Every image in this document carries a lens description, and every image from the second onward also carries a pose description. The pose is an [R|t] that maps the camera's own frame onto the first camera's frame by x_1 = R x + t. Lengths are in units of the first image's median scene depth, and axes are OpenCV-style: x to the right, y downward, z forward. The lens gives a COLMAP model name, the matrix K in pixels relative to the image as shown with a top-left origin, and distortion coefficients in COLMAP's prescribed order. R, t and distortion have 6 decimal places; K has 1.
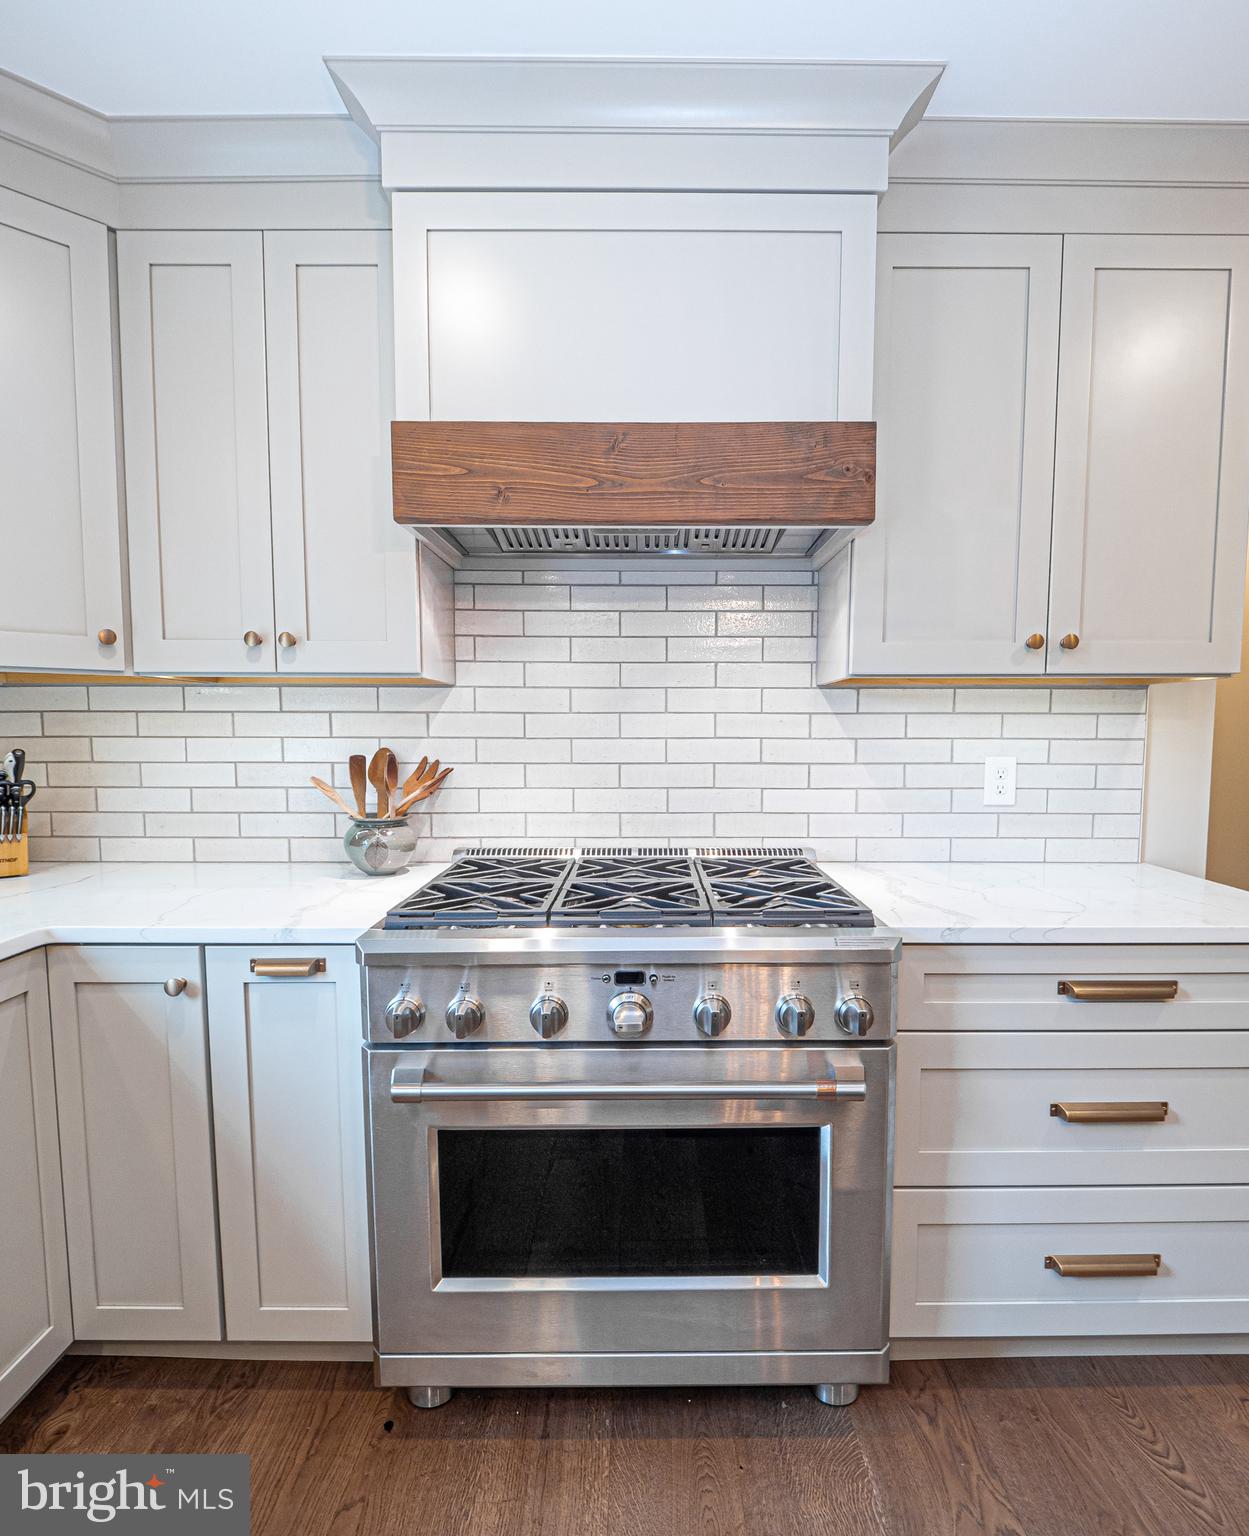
lens RADIAL K [[777.5, 0, 640.4], [0, 777.5, 791.4], [0, 0, 1]] dist [-0.004552, -0.006313]
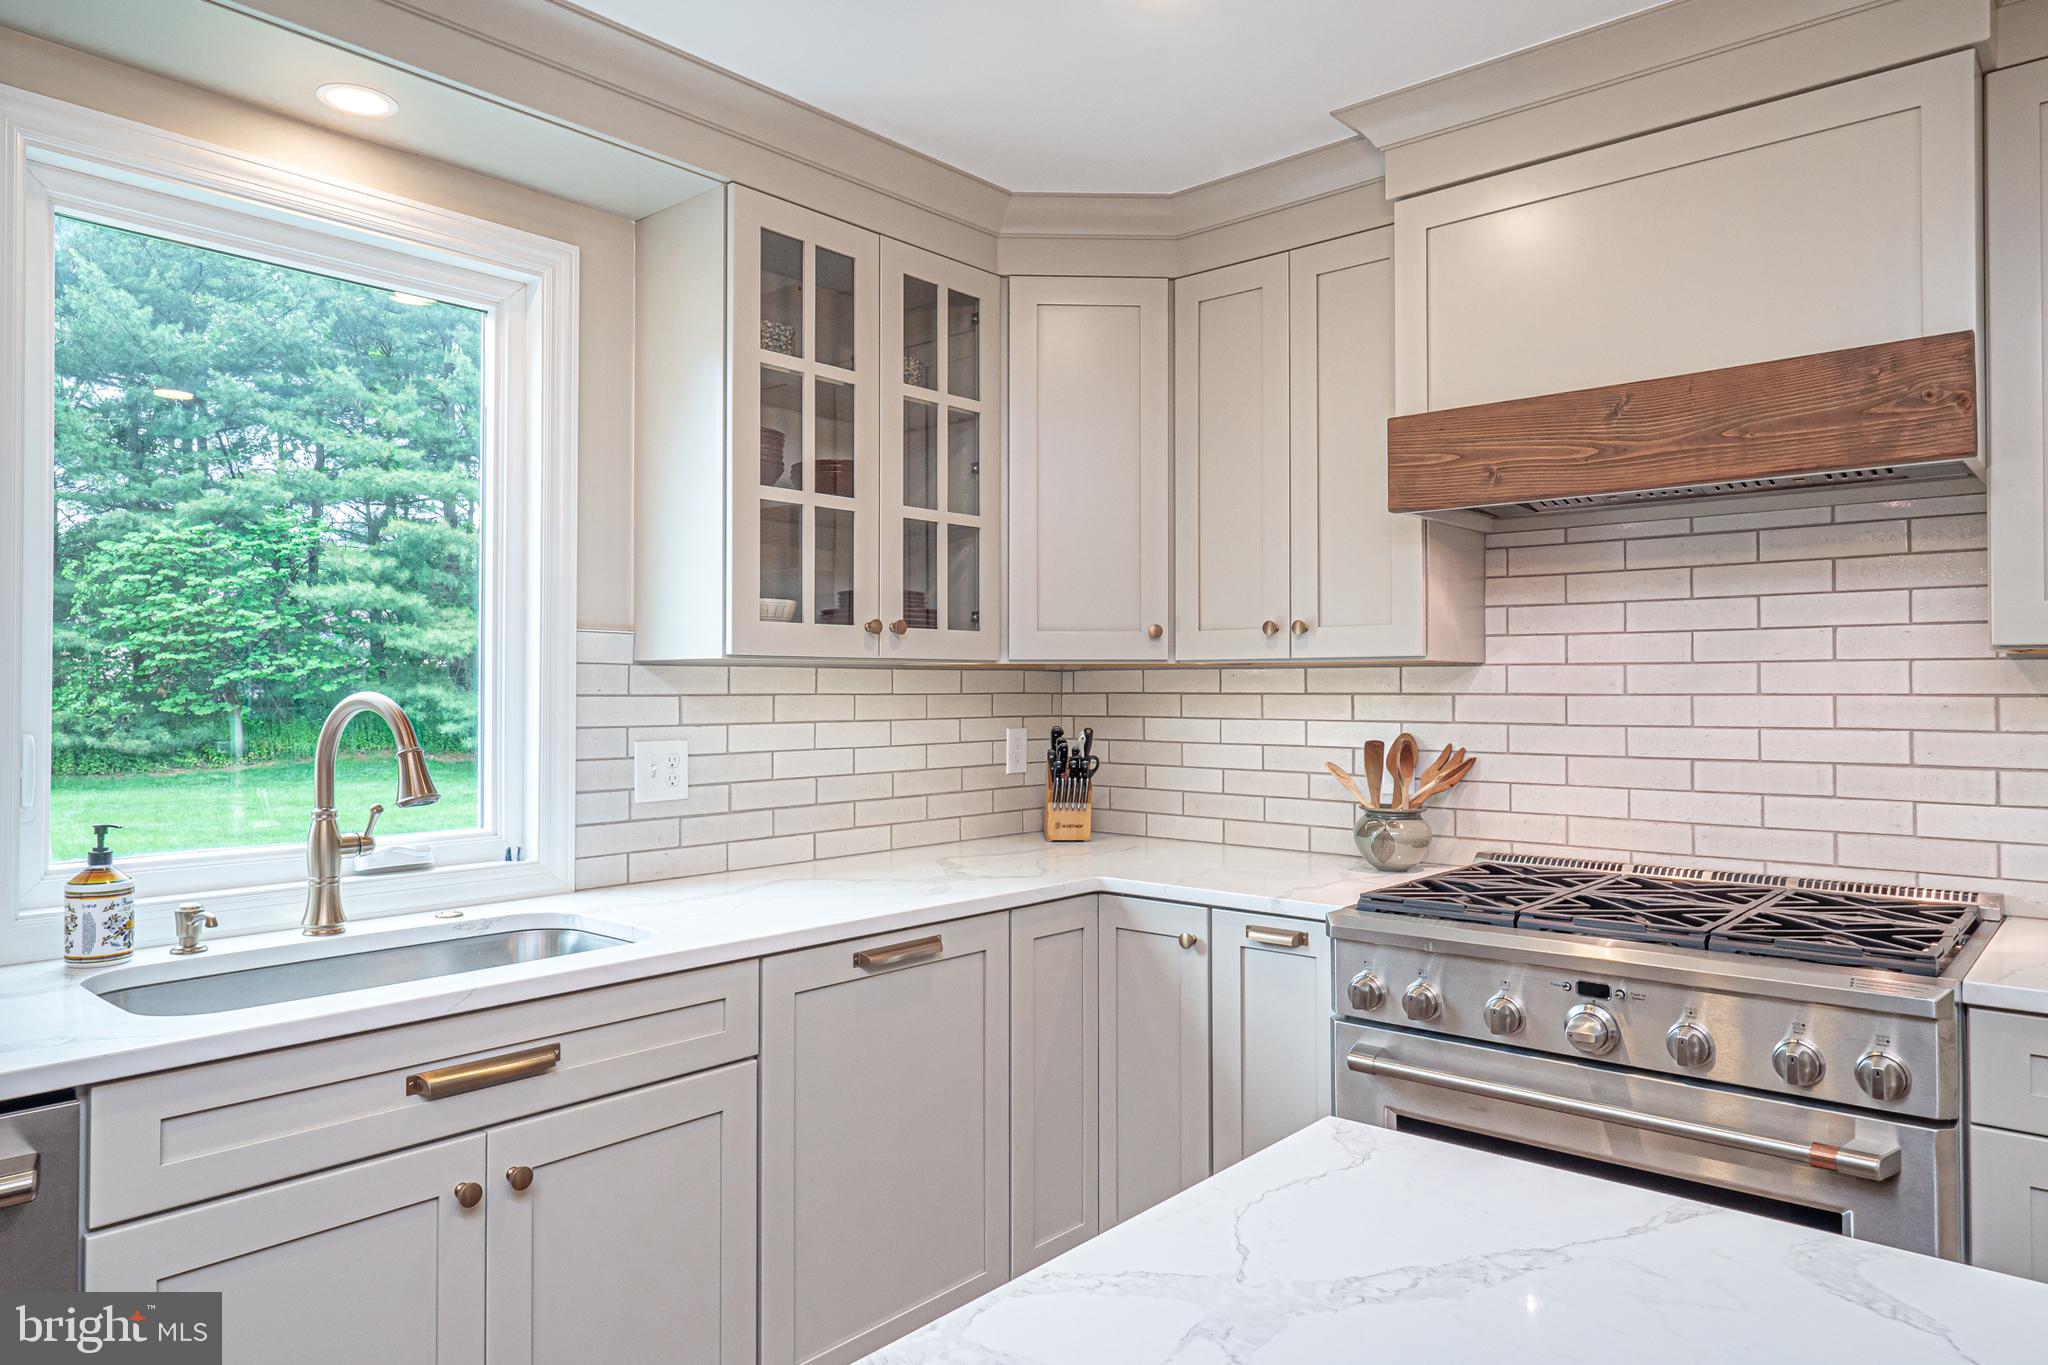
lens RADIAL K [[1307.3, 0, 1024.4], [0, 1307.3, 672.0], [0, 0, 1]] dist [-0.007426, 0.015359]
pose [[0.748317, -0.009959, -0.663267, 0.373377], [-0.055289, 0.995472, -0.077325, 0.016303], [0.661033, 0.094534, 0.744378, -0.466869]]
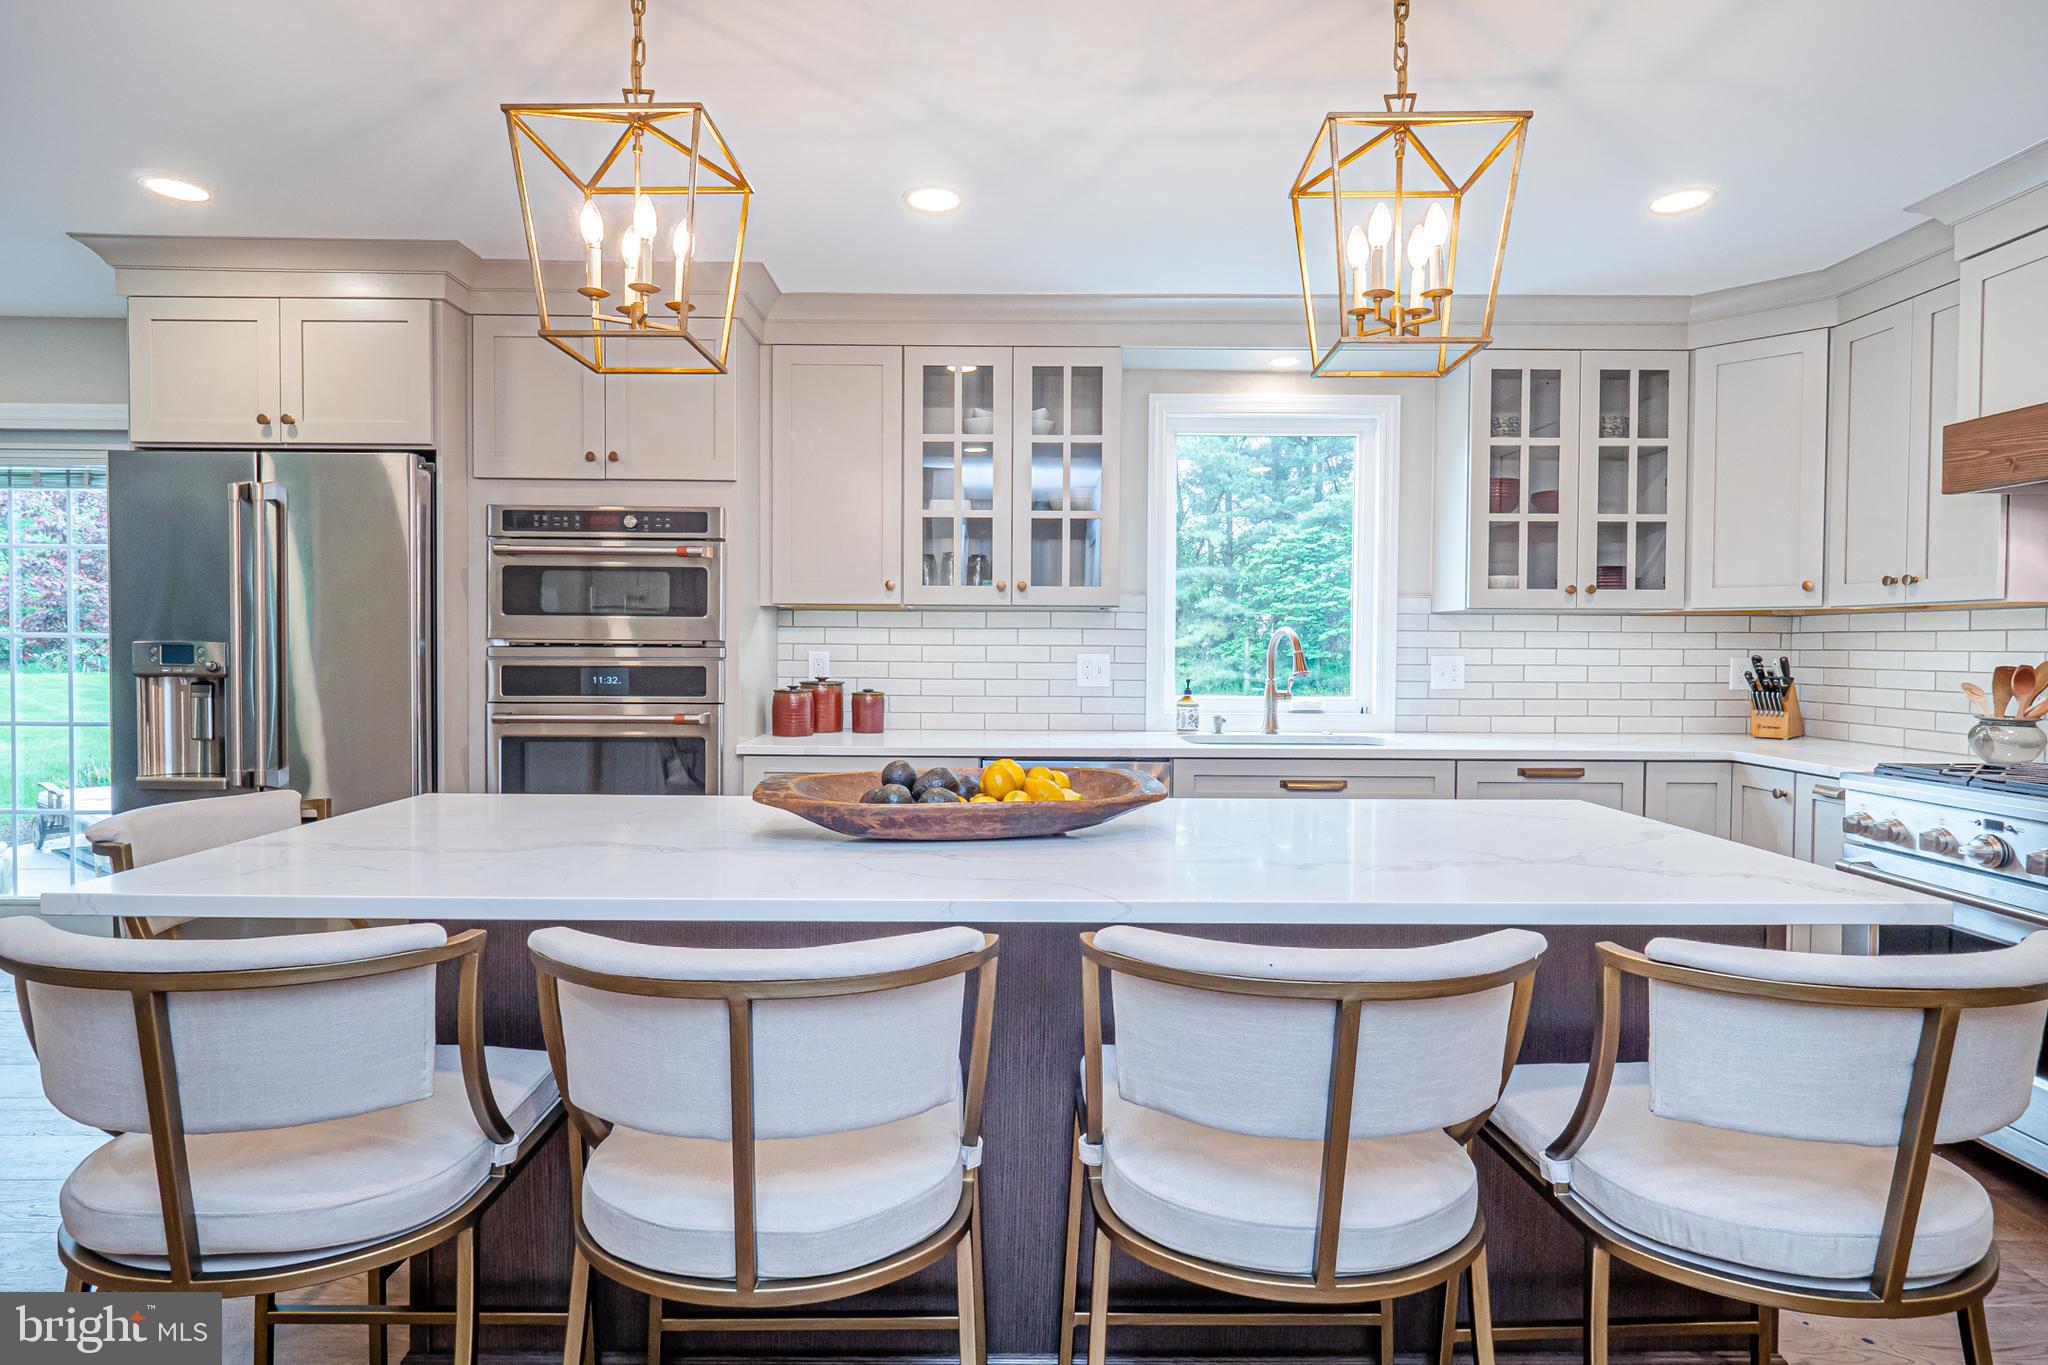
lens RADIAL K [[1107.9, 0, 1019.4], [0, 1107.9, 664.2], [0, 0, 1]] dist [0.011627, -0.003460]
pose [[0.009626, 0.018725, -0.999778, 1.368377], [-0.091870, 0.995613, 0.017762, 0.060239], [0.995724, 0.091679, 0.011304, -0.533054]]
